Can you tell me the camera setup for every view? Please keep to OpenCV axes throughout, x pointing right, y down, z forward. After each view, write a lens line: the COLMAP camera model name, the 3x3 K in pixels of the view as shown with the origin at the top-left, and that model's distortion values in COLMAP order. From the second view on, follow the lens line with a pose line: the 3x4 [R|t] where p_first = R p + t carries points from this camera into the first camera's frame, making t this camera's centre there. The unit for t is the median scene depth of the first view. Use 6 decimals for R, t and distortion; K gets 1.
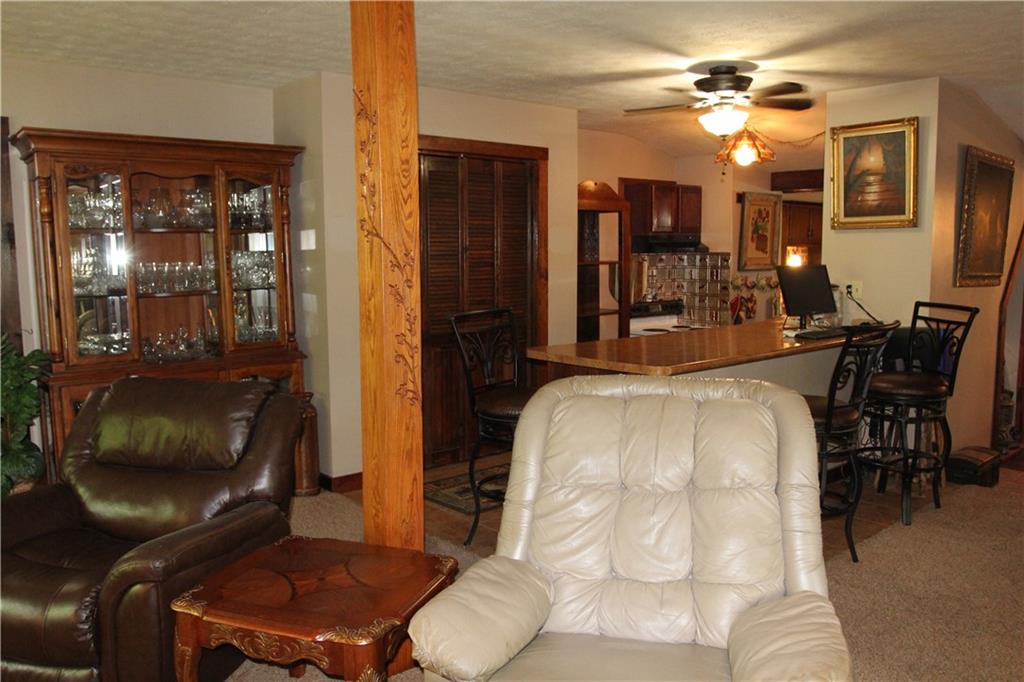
lens RADIAL K [[797.6, 0, 512.0], [0, 797.6, 341.0], [0, 0, 1]] dist [-0.073887, 0.011668]
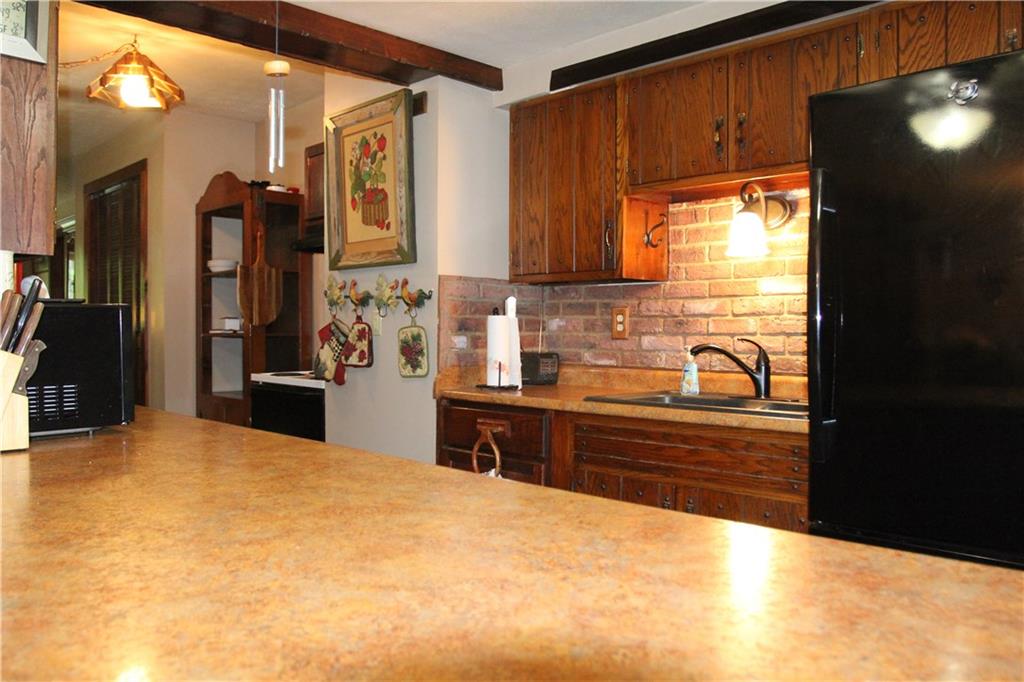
lens RADIAL K [[797.6, 0, 512.0], [0, 797.6, 341.0], [0, 0, 1]] dist [-0.073887, 0.011668]
pose [[0.048947, 0.027526, -0.998422, 1.066121], [-0.116975, 0.992899, 0.021639, -0.088516], [0.991928, 0.115731, 0.051820, 1.439483]]
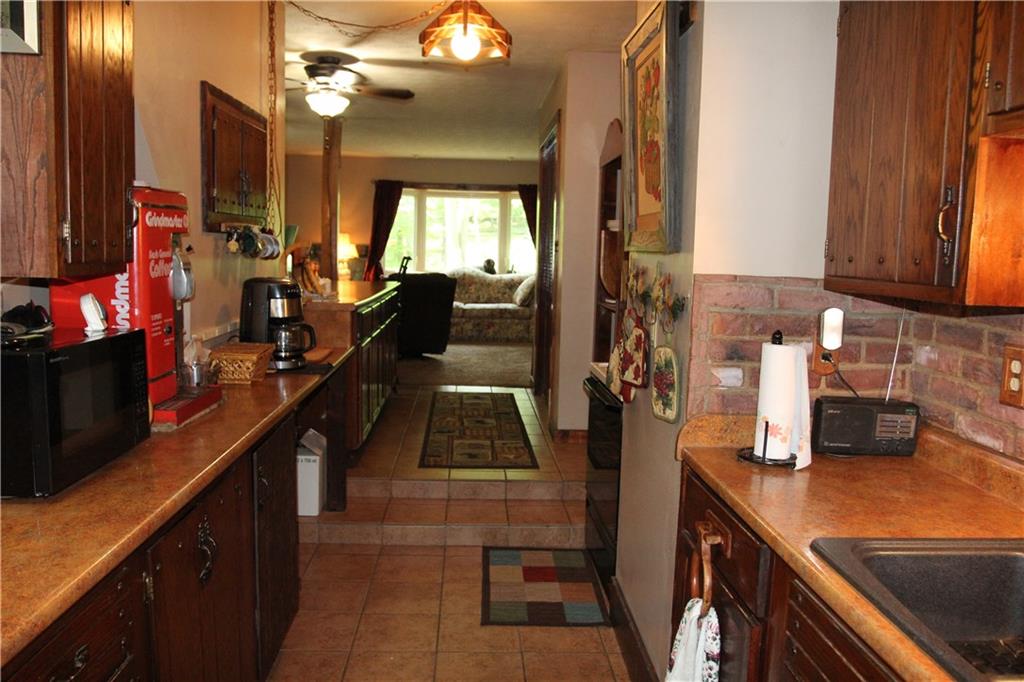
lens RADIAL K [[797.6, 0, 512.0], [0, 797.6, 341.0], [0, 0, 1]] dist [-0.073887, 0.011668]
pose [[-0.621002, 0.083354, -0.779364, 0.831842], [-0.108595, 0.975590, 0.190870, -0.149387], [0.776249, 0.203166, -0.596792, 1.576318]]
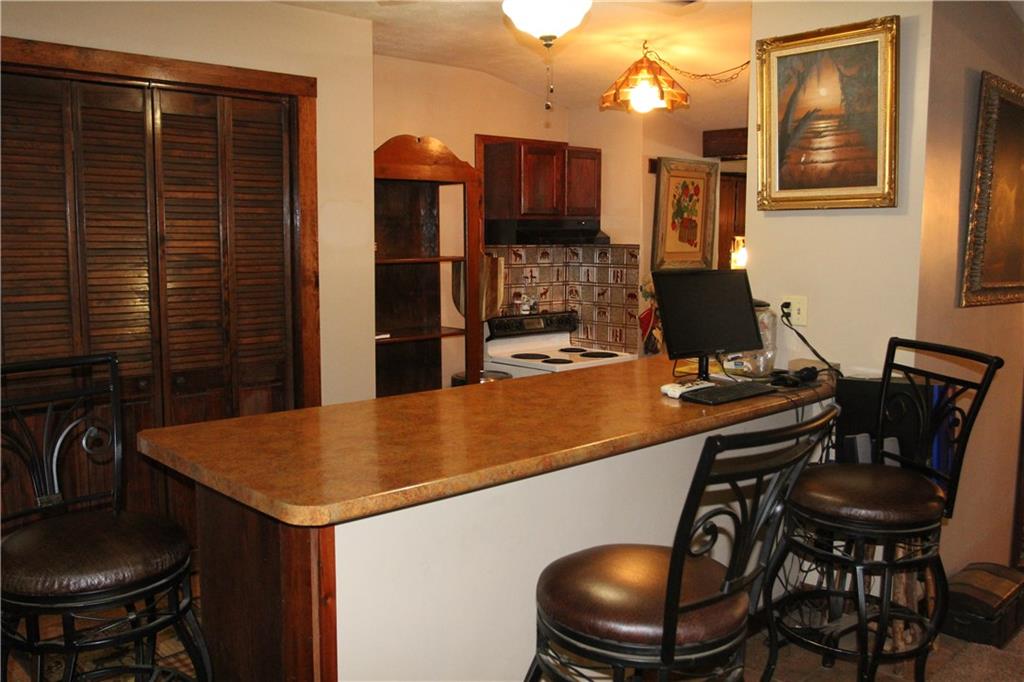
lens RADIAL K [[887.1, 0, 512.0], [0, 887.1, 341.0], [0, 0, 1]] dist [-0.061694, -0.003259]
pose [[0.999068, 0.004739, 0.042901, 0.170590], [-0.004935, 0.999978, 0.004456, -0.039308], [-0.042879, -0.004664, 0.999069, 0.299730]]
